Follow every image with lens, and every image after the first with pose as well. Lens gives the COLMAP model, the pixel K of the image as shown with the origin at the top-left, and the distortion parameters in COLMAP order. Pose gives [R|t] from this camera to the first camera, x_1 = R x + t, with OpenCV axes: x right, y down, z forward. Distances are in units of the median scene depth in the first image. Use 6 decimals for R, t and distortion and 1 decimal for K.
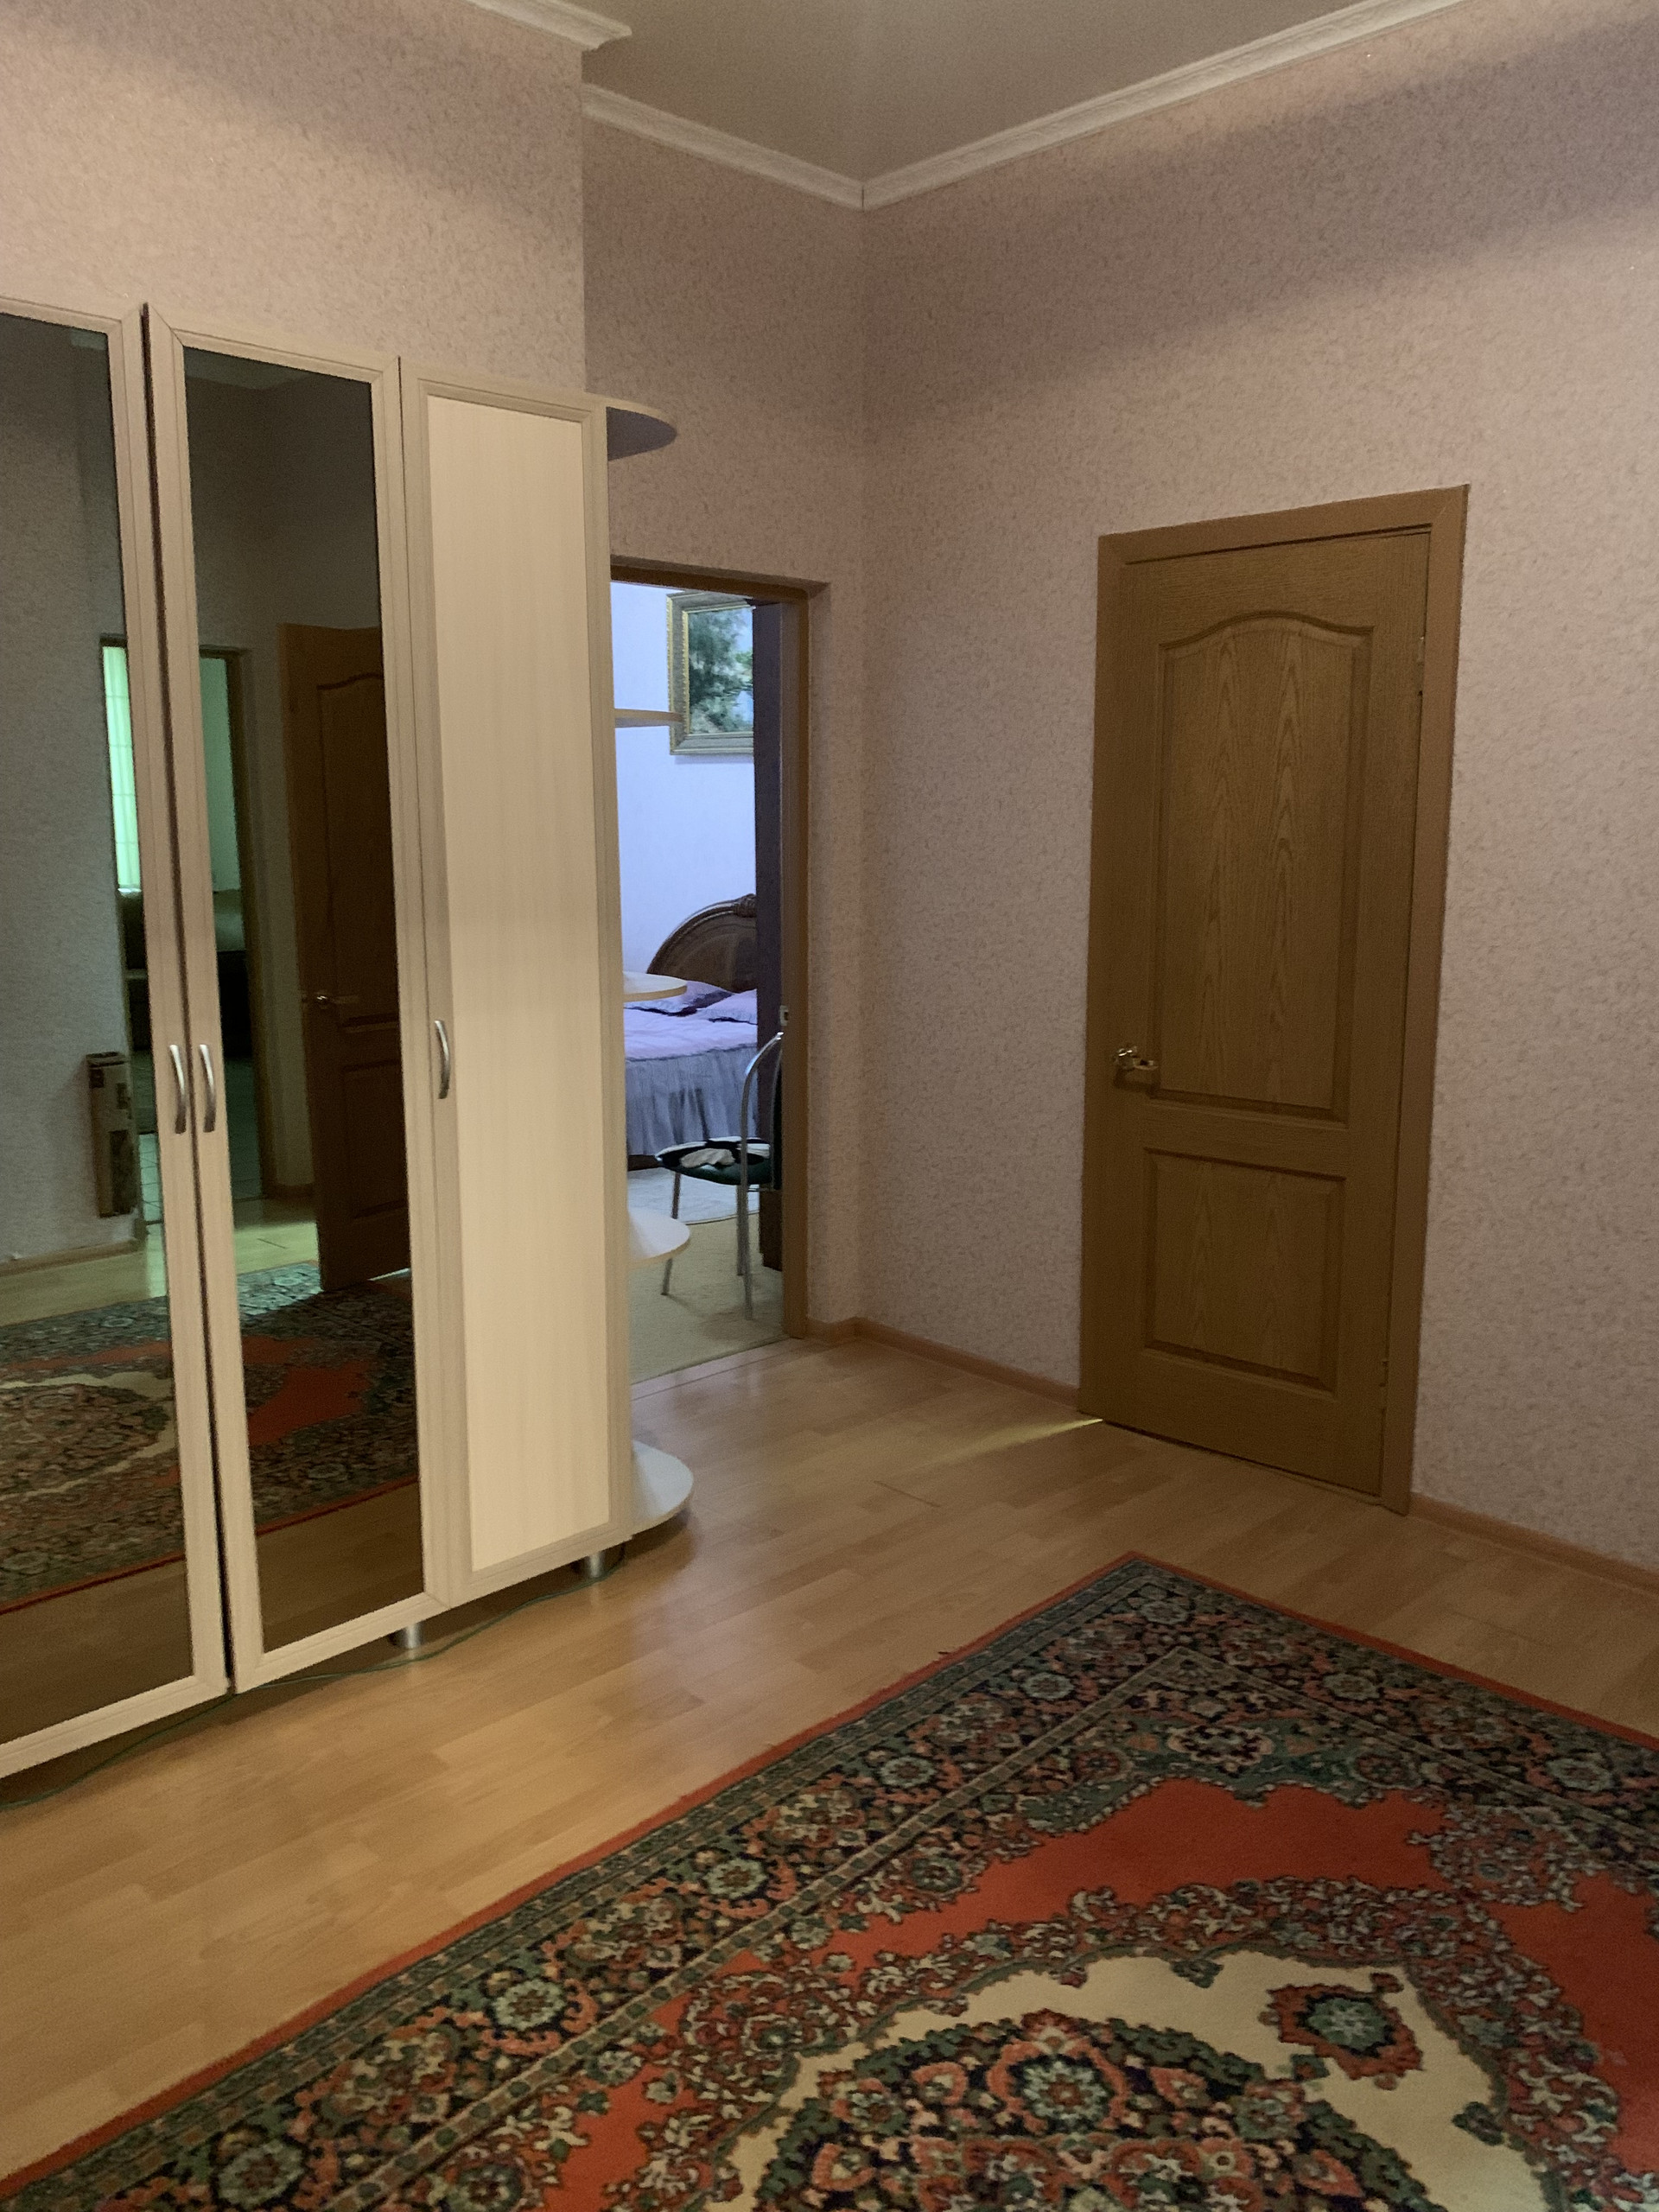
lens RADIAL K [[1676.0, 0, 820.6], [0, 1676.0, 1103.9], [0, 0, 1]] dist [0.012709, -0.007627]
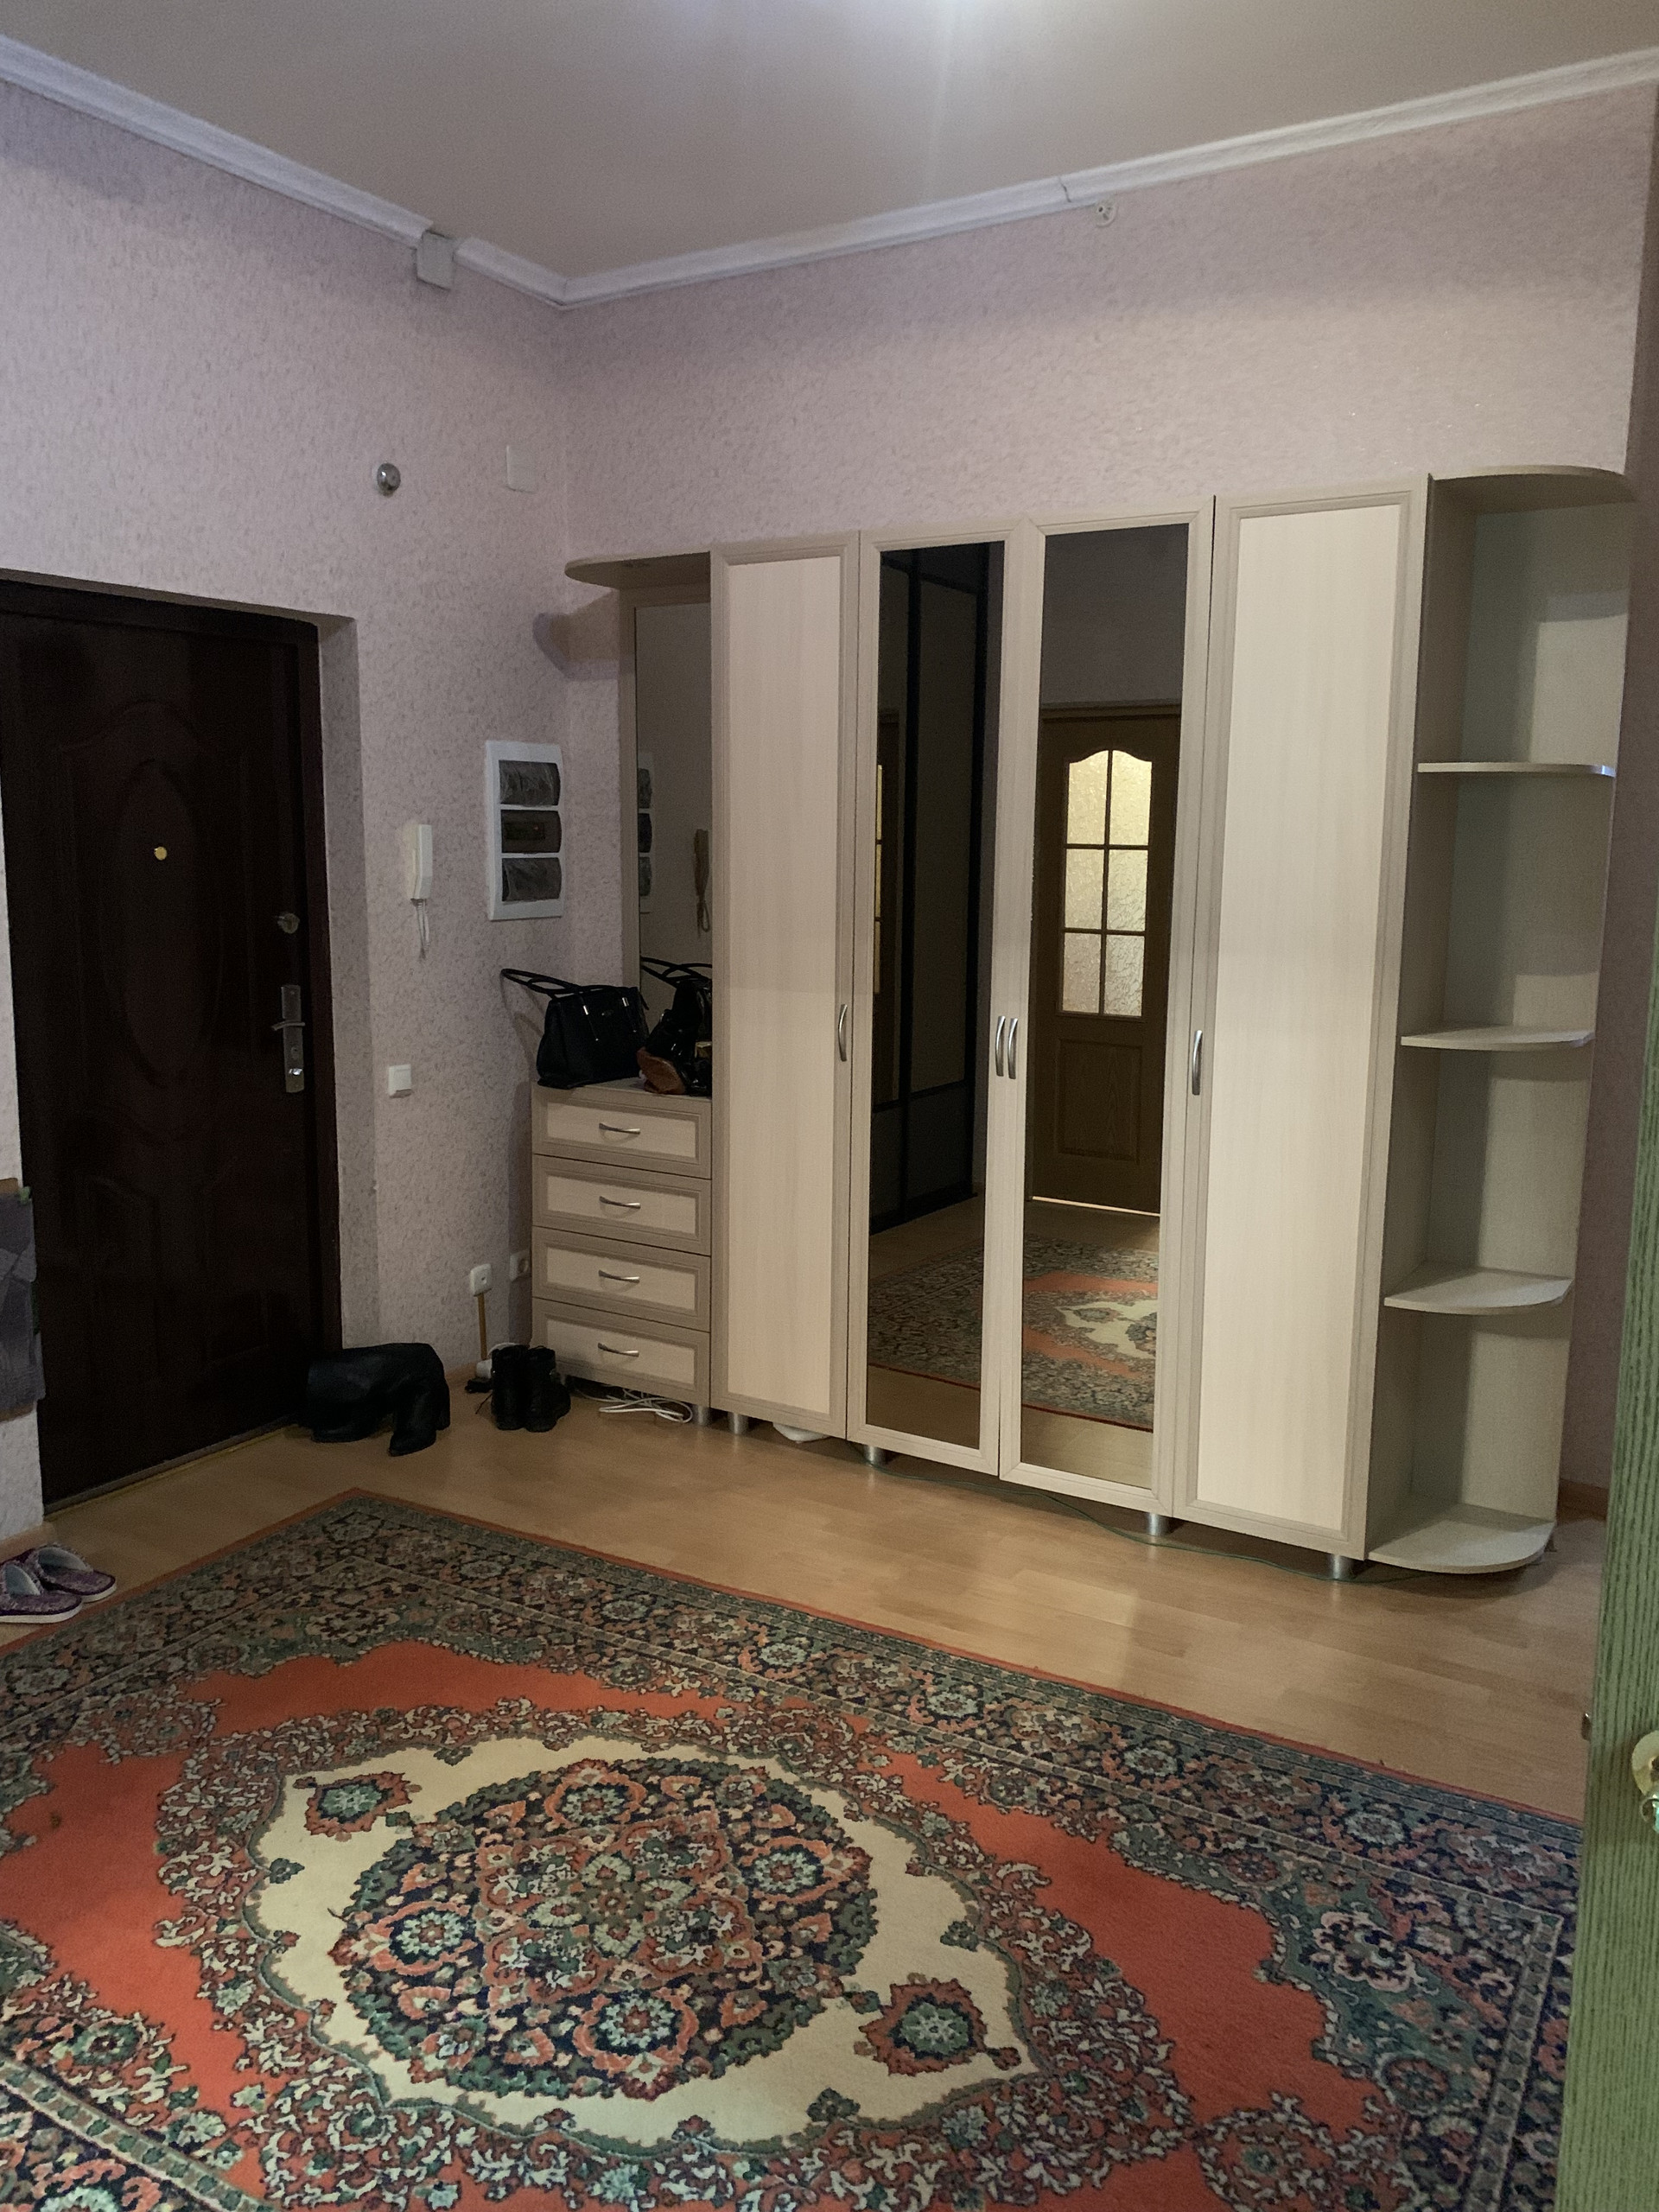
lens RADIAL K [[1676.0, 0, 819.9], [0, 1676.0, 1105.6], [0, 0, 1]] dist [0.012709, -0.007627]
pose [[0.252092, 0.162601, -0.953945, 0.959662], [-0.178121, 0.976736, 0.119415, -0.101241], [0.951169, 0.139814, 0.275190, 0.451716]]
